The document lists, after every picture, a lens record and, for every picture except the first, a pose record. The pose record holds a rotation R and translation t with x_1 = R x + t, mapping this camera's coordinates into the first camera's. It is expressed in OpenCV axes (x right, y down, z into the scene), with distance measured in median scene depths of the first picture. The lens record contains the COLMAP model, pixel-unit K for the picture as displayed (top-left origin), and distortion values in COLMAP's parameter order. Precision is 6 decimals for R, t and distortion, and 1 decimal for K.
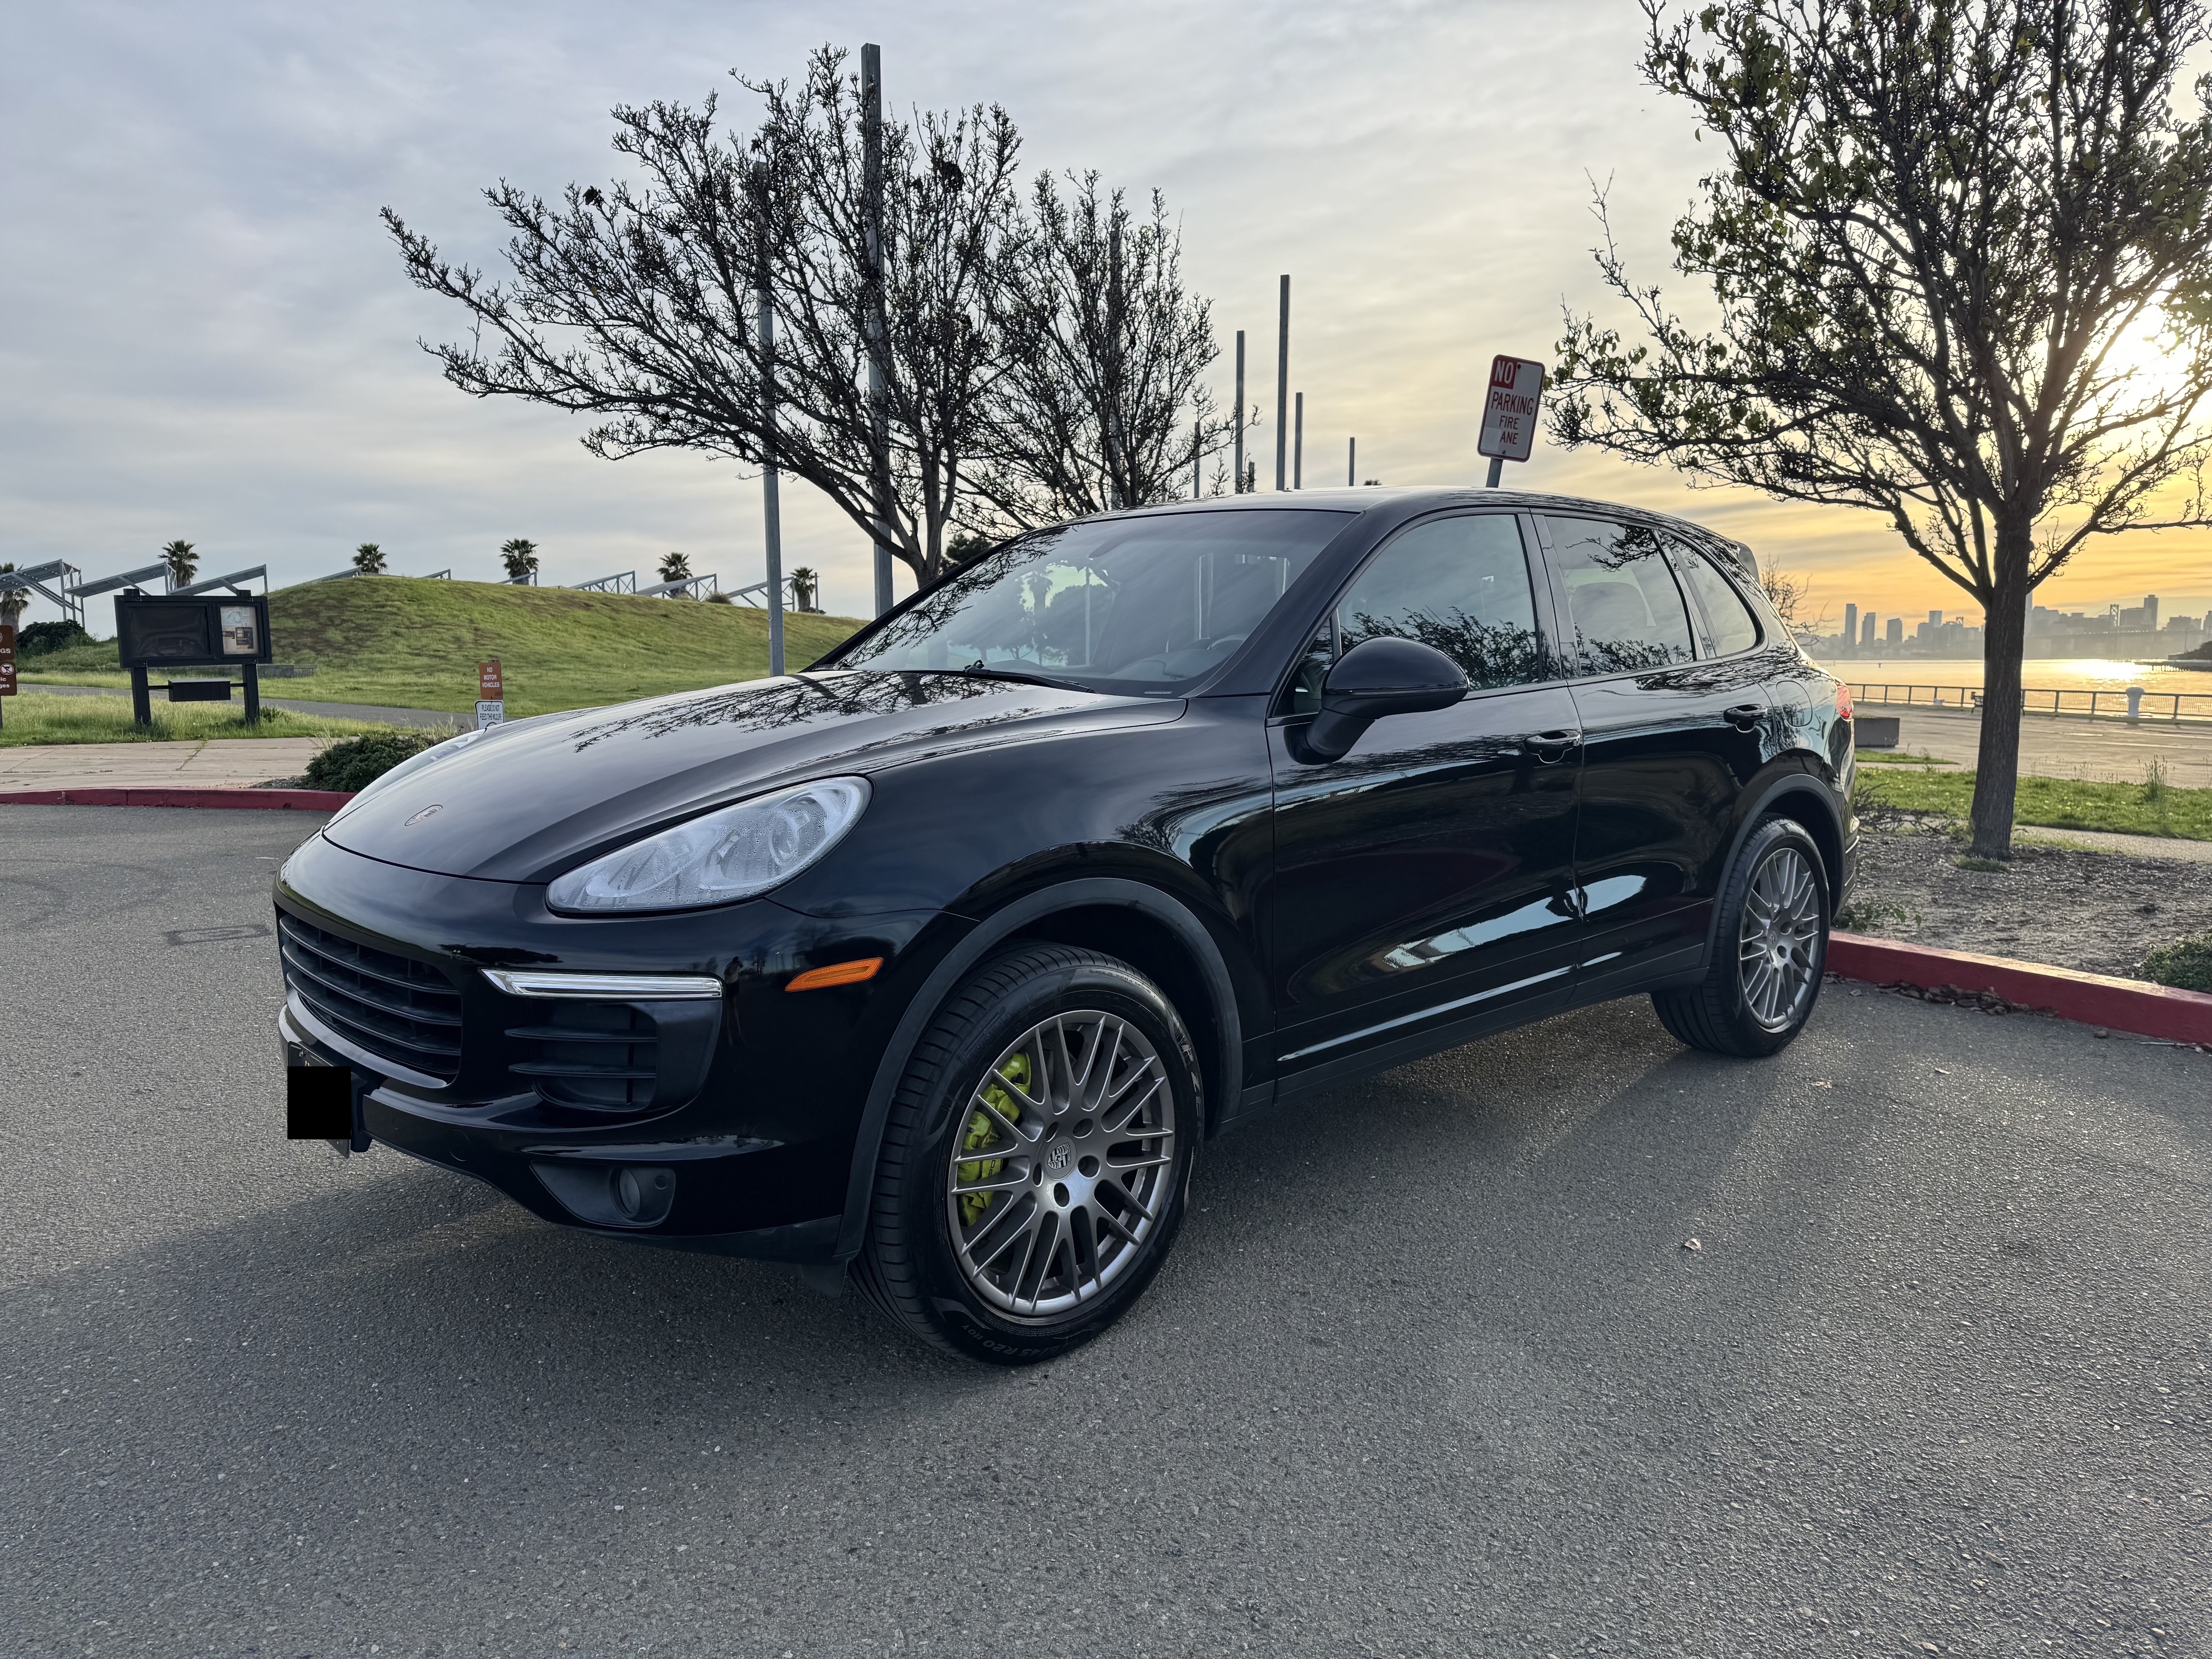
lens RADIAL K [[1667.2, 0, 1107.6], [0, 1667.2, 826.2], [0, 0, 1]] dist [0.014823, -0.007430]
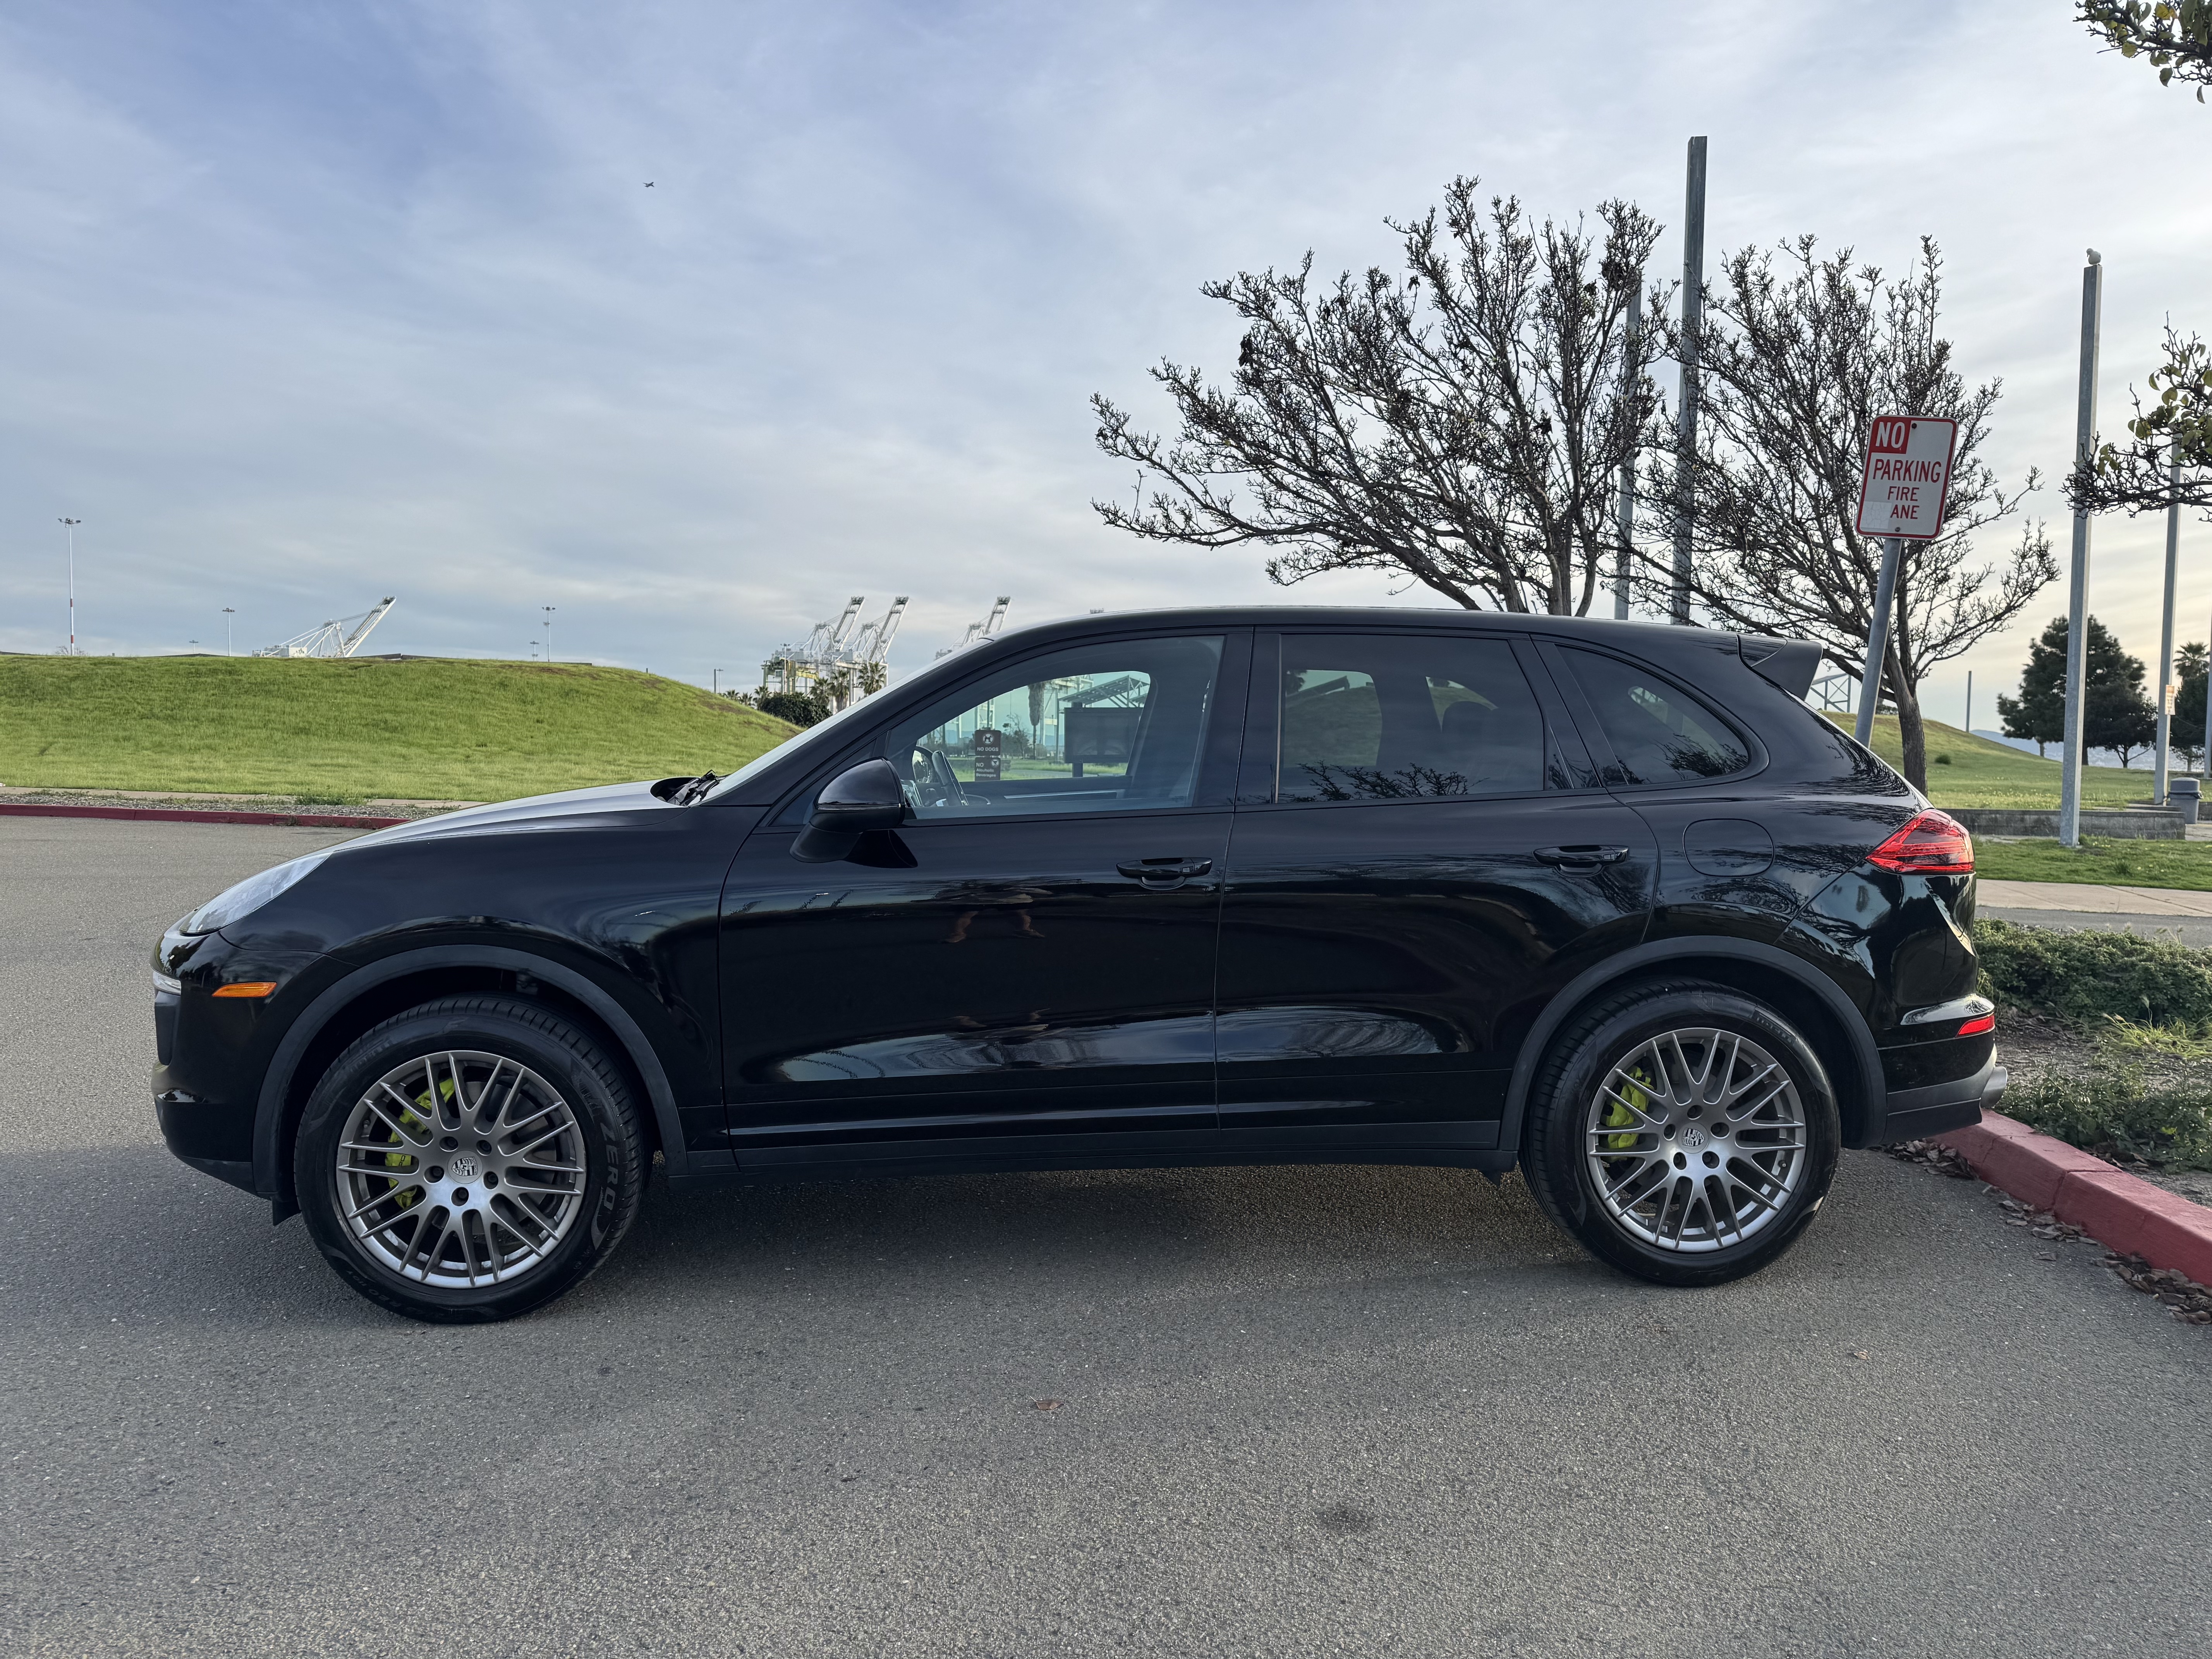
lens RADIAL K [[1667.2, 0, 1109.7], [0, 1667.2, 831.0], [0, 0, 1]] dist [0.014823, -0.007430]
pose [[0.757088, 0.040836, -0.652035, 0.488731], [-0.077773, 0.996581, -0.027889, -0.024888], [0.648667, 0.071825, 0.757675, 0.141664]]
